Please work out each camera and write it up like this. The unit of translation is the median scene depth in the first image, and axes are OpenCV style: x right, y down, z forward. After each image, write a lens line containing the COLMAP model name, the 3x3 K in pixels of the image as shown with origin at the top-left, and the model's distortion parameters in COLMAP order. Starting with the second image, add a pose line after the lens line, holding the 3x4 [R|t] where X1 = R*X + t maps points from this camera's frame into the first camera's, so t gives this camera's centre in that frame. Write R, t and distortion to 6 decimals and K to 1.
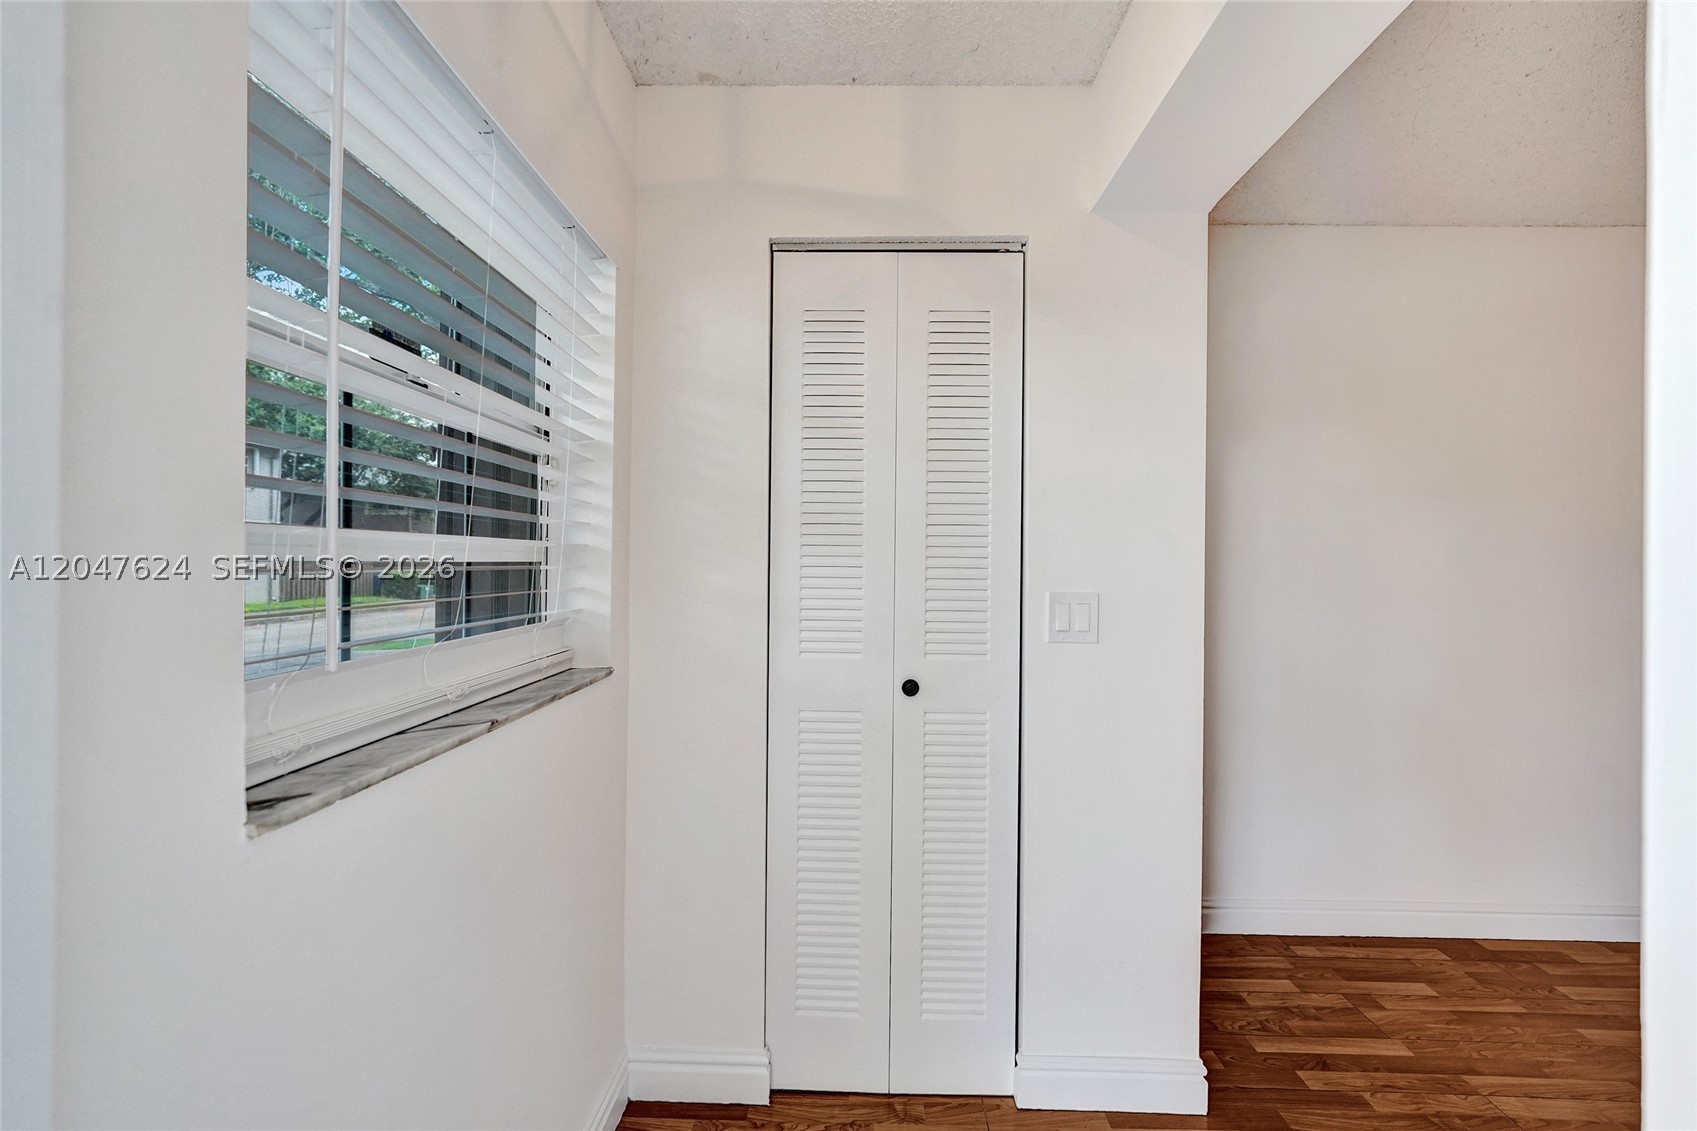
lens RADIAL K [[671.3, 0, 848.5], [0, 671.3, 565.5], [0, 0, 1]] dist [-0.000259, -0.000007]
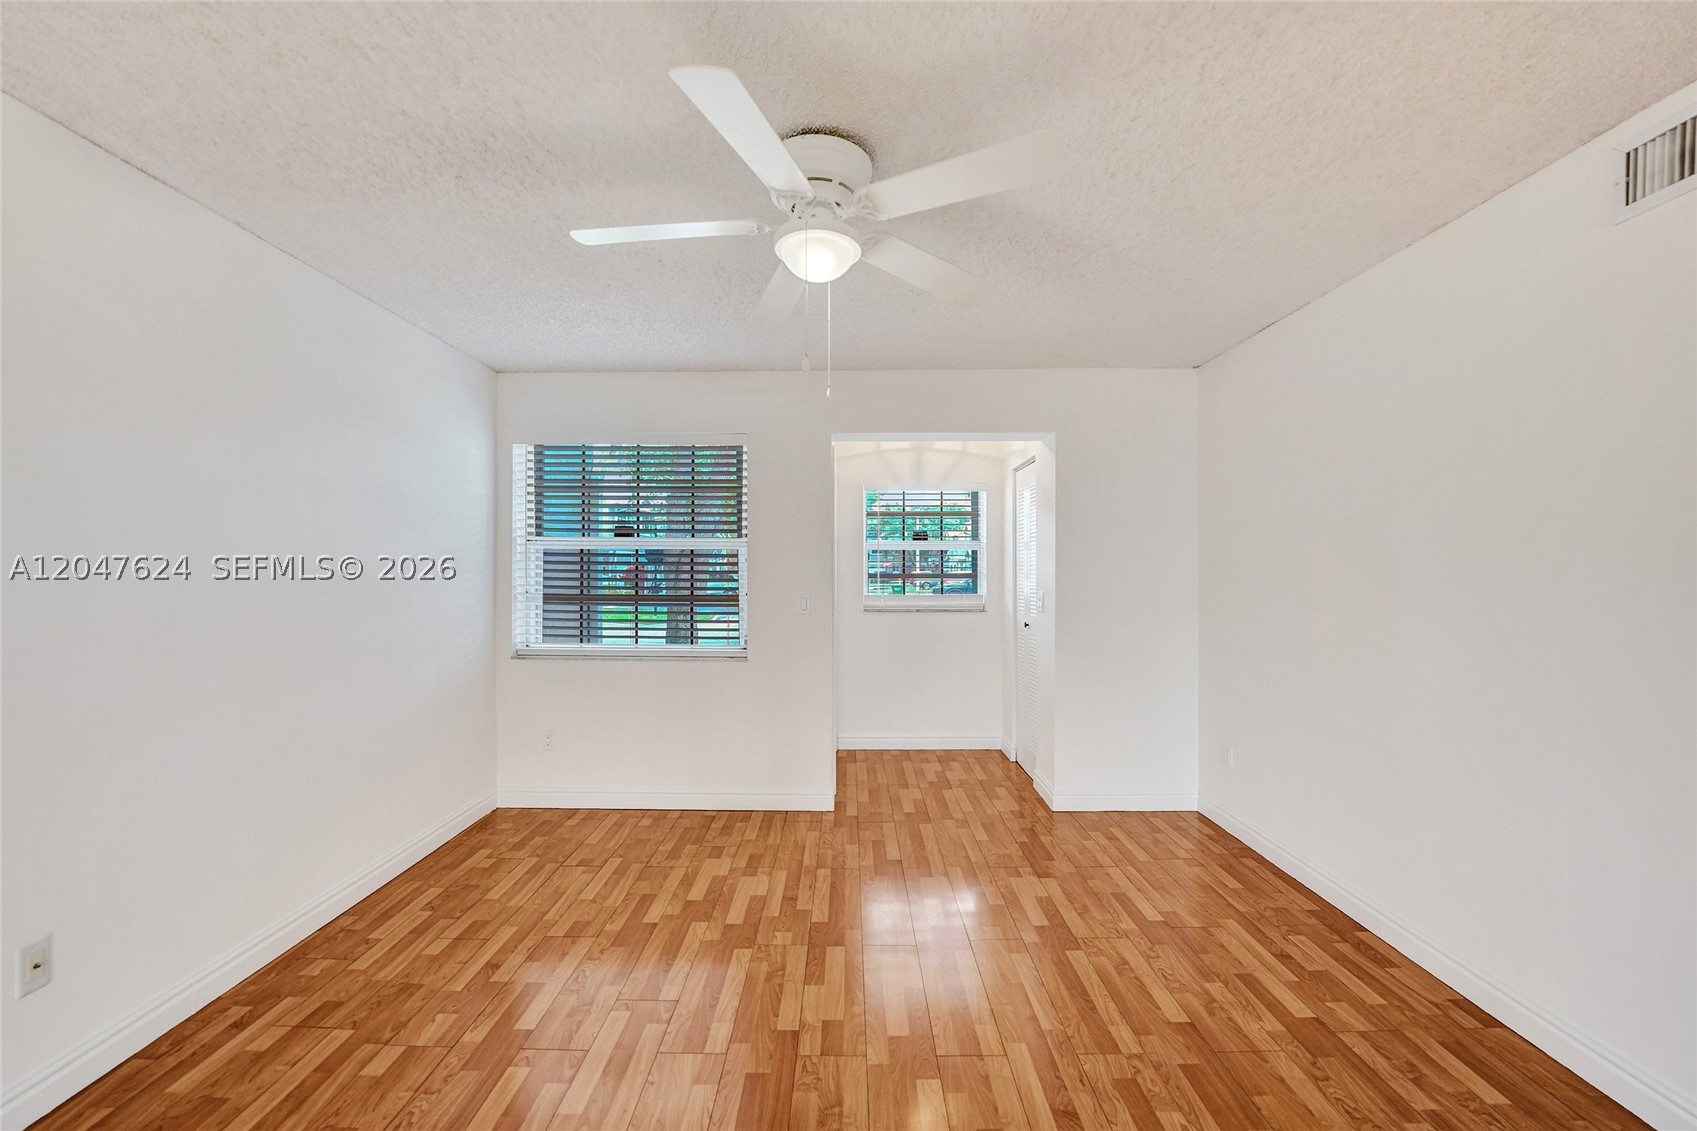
lens RADIAL K [[702.6, 0, 845.6], [0, 702.6, 576.7], [0, 0, 1]] dist [-0.026096, 0.003439]
pose [[0.012214, -0.005285, -0.999911, 2.370825], [0.000249, 0.999986, -0.005282, 0.006142], [0.999925, -0.000184, 0.012215, 0.193945]]
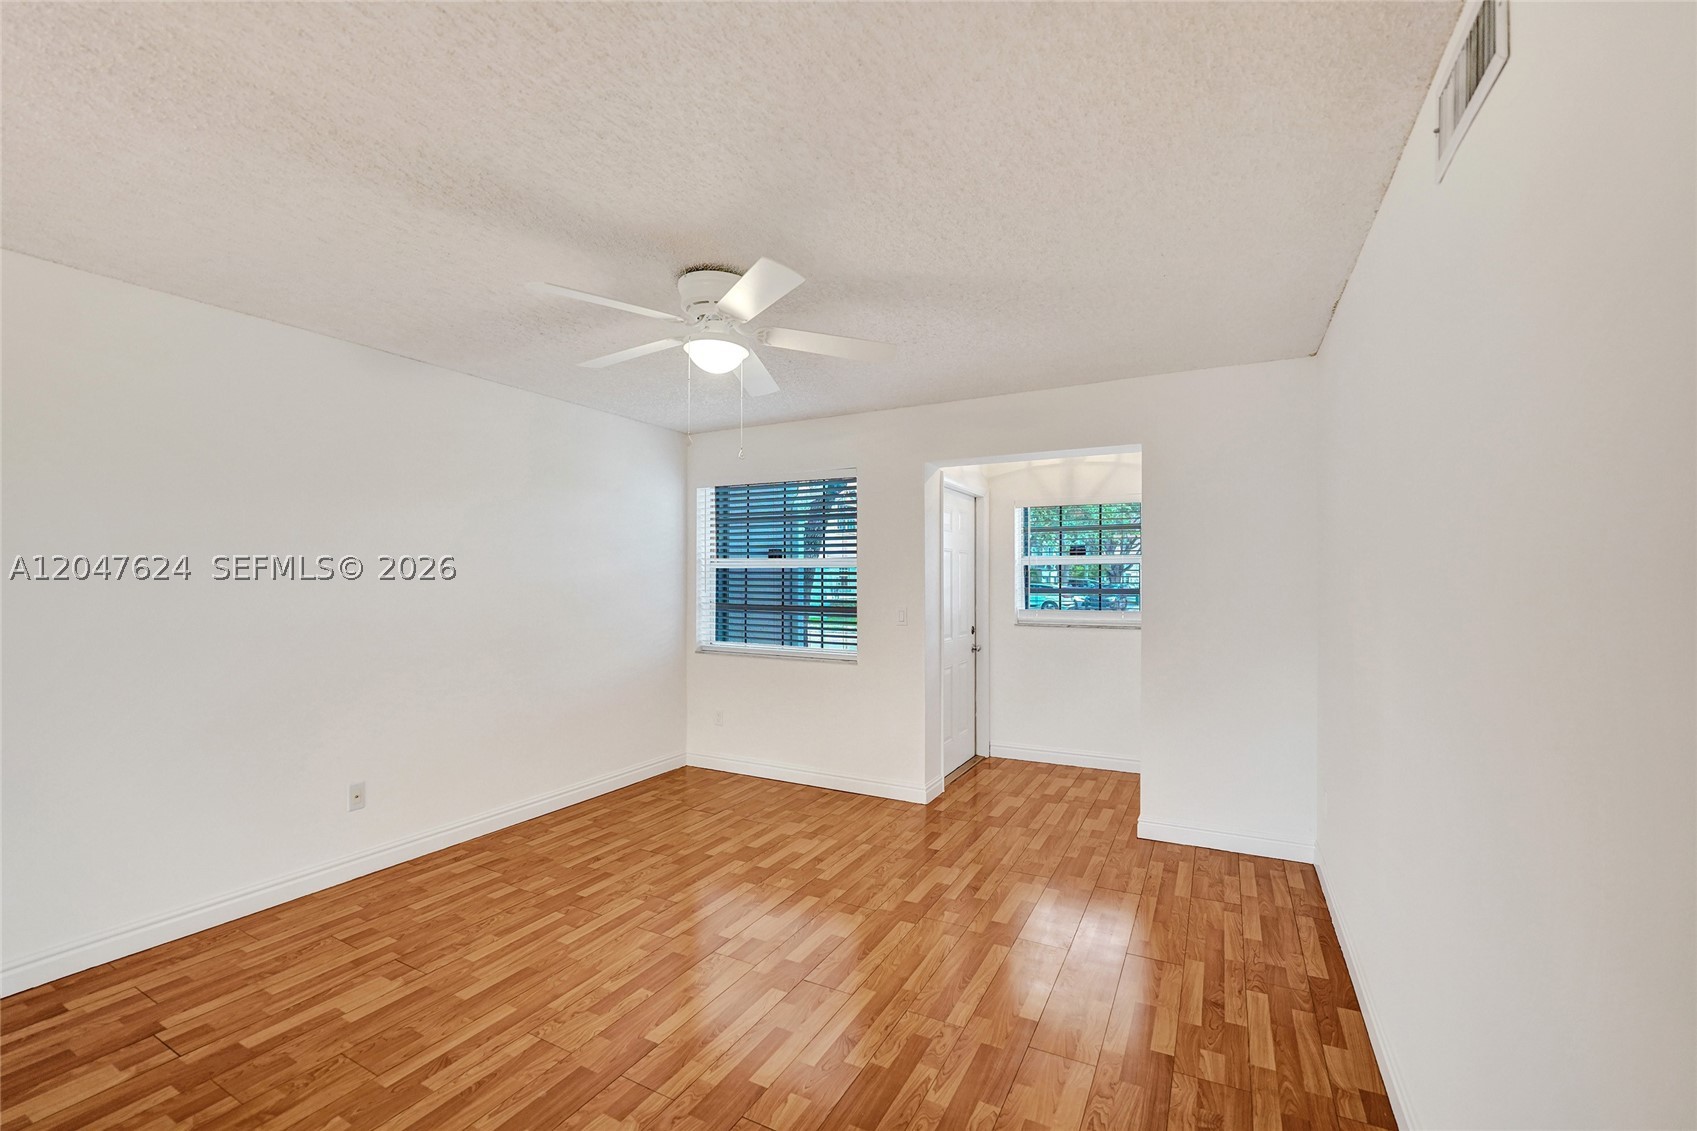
lens RADIAL K [[700.1, 0, 852.6], [0, 700.1, 596.1], [0, 0, 1]] dist [-0.021950, -0.000249]
pose [[-0.451779, -0.002030, -0.892128, 2.425371], [-0.007285, 0.999972, 0.001413, 0.009581], [0.892100, 0.007137, -0.451781, 0.951884]]
